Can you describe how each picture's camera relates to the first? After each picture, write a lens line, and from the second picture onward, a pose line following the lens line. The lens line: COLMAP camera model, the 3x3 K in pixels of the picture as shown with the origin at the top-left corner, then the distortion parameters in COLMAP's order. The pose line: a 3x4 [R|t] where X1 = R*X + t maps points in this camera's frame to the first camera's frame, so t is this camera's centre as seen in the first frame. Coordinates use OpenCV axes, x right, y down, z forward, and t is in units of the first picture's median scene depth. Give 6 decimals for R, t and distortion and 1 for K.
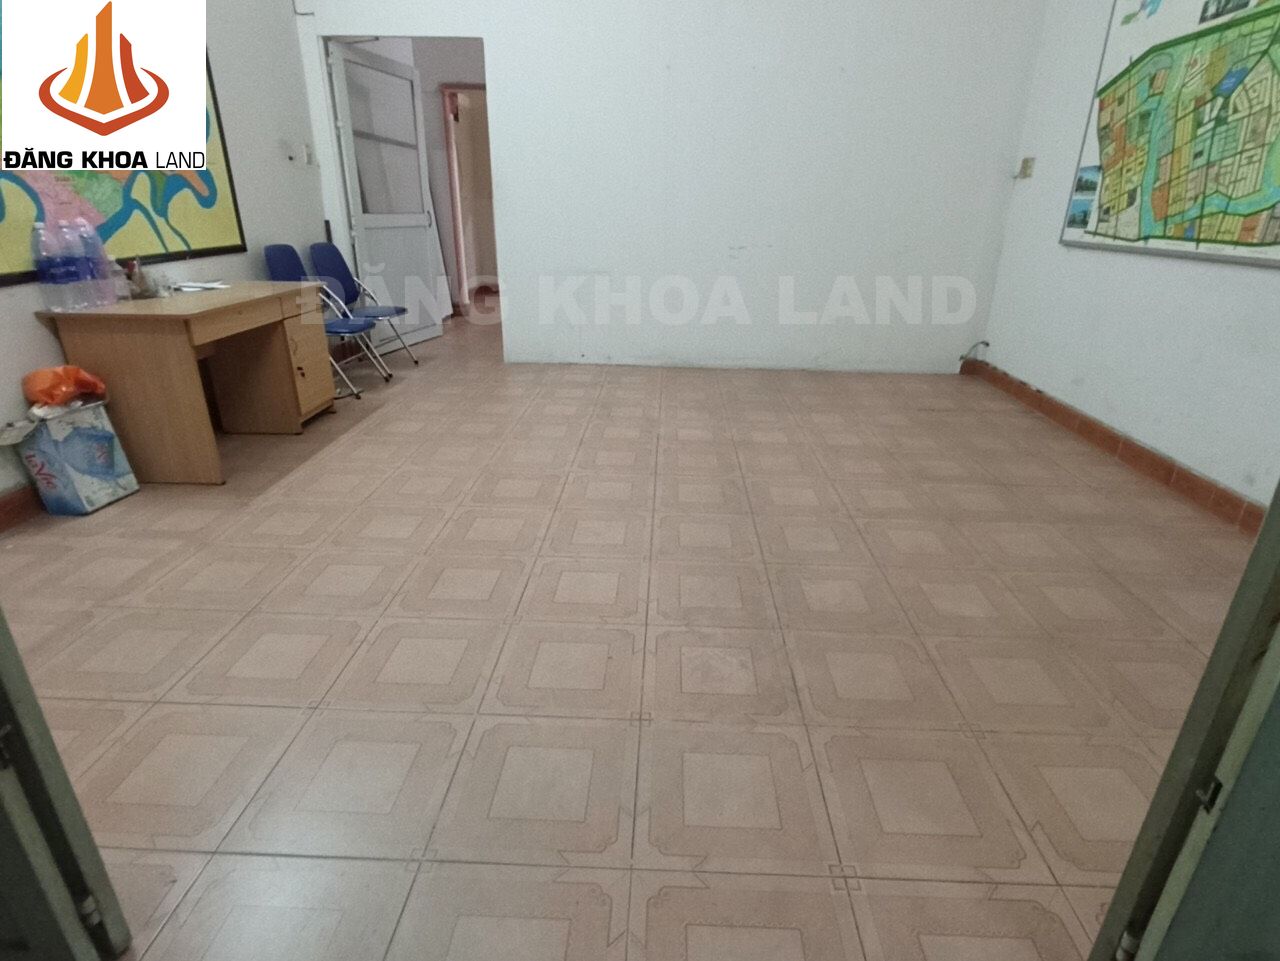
lens RADIAL K [[714.1, 0, 640.0], [0, 714.1, 480.5], [0, 0, 1]] dist [-0.001264, 0.000041]
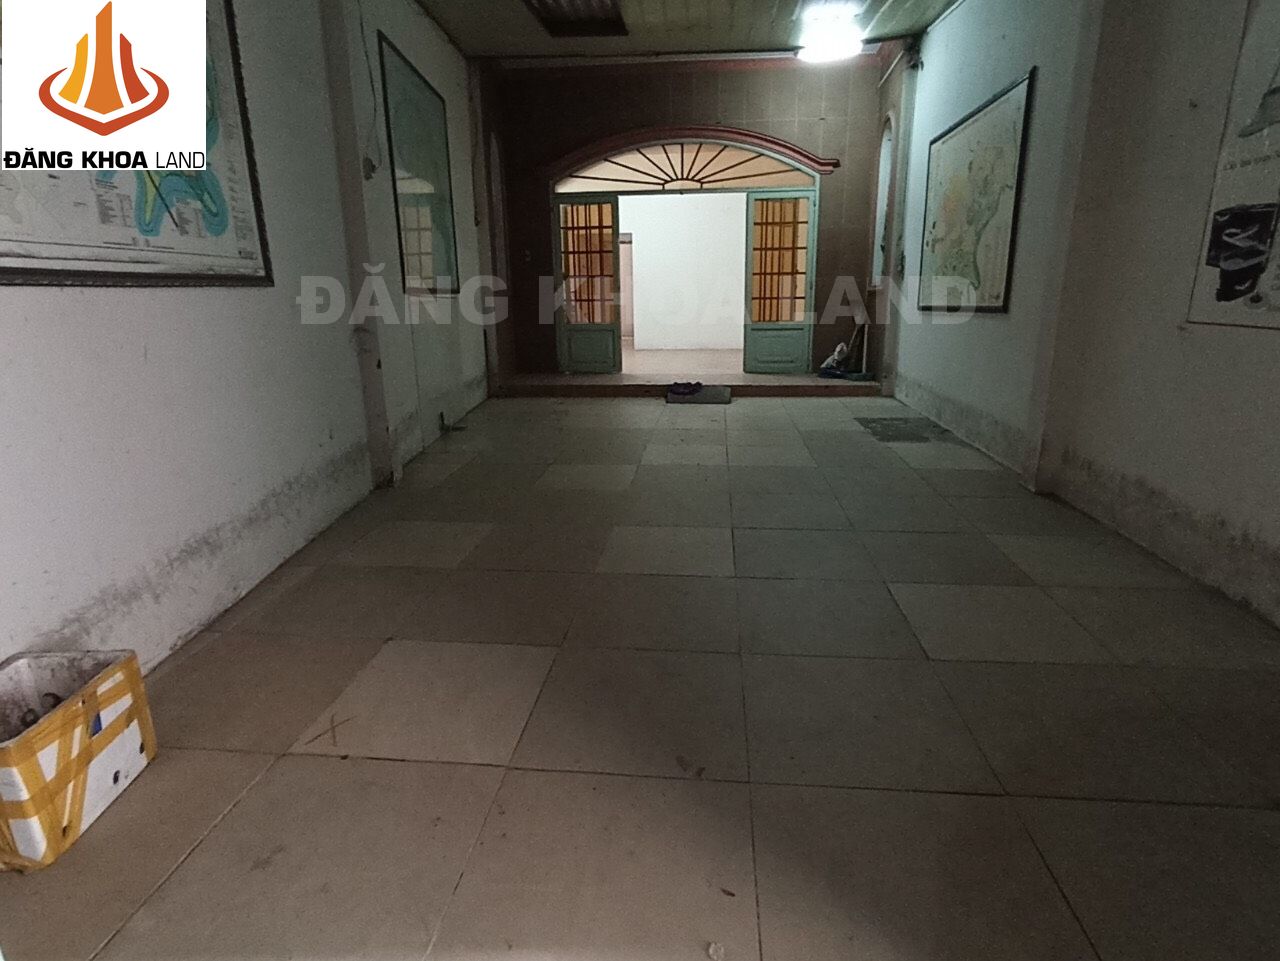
lens RADIAL K [[714.1, 0, 640.0], [0, 714.1, 480.5], [0, 0, 1]] dist [-0.001264, 0.000041]
pose [[0.996610, -0.008524, -0.081833, 0.028370], [-0.001138, 0.993096, -0.117298, 0.657090], [0.082268, 0.116993, 0.989719, -1.579065]]
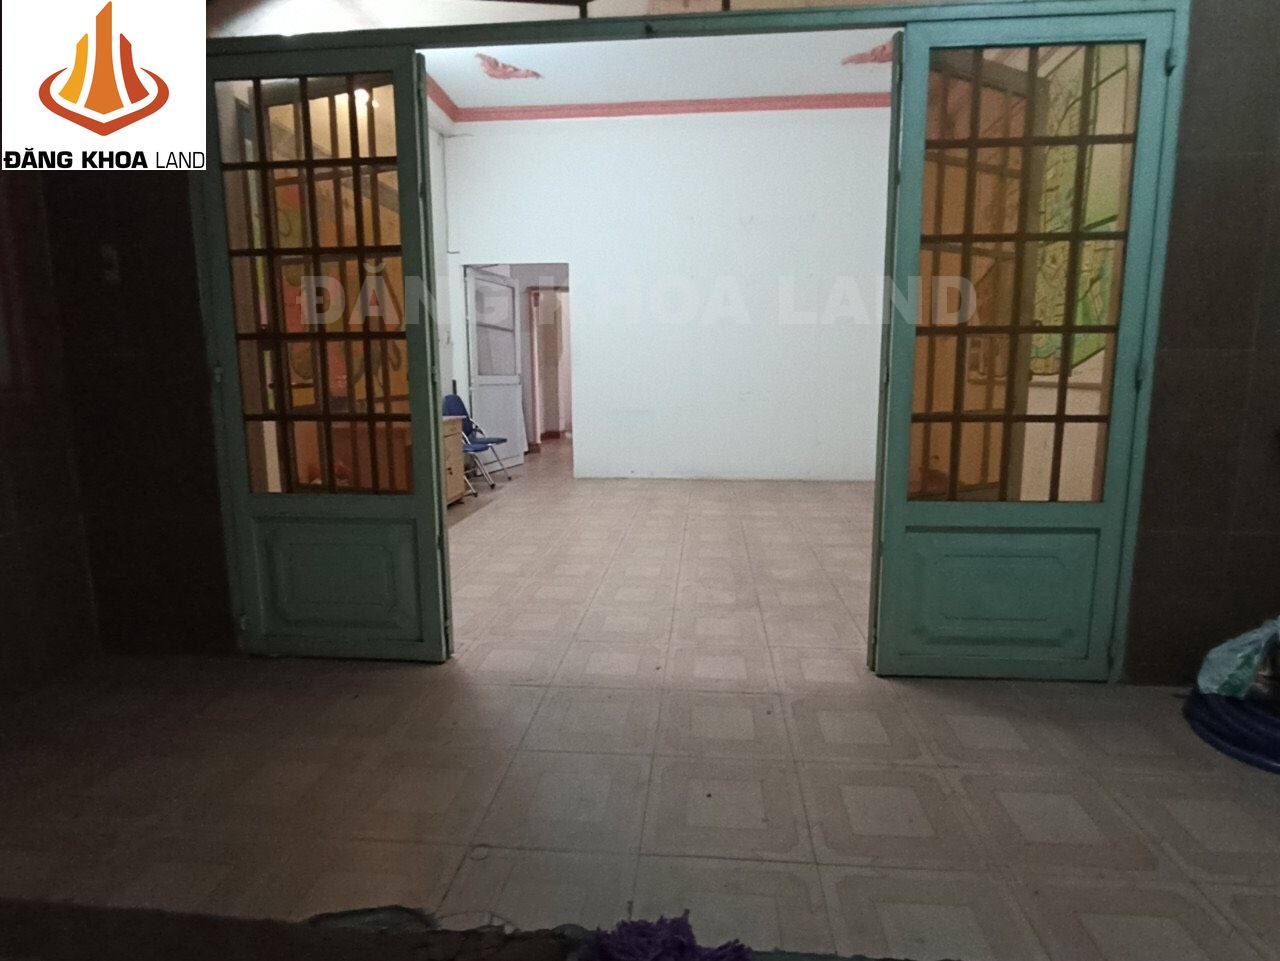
lens RADIAL K [[714.1, 0, 640.0], [0, 714.1, 480.5], [0, 0, 1]] dist [-0.001264, 0.000041]
pose [[0.998511, -0.014229, -0.052656, 0.005707], [0.002349, 0.975698, -0.219106, 0.154215], [0.054494, 0.218656, 0.974279, -0.347206]]
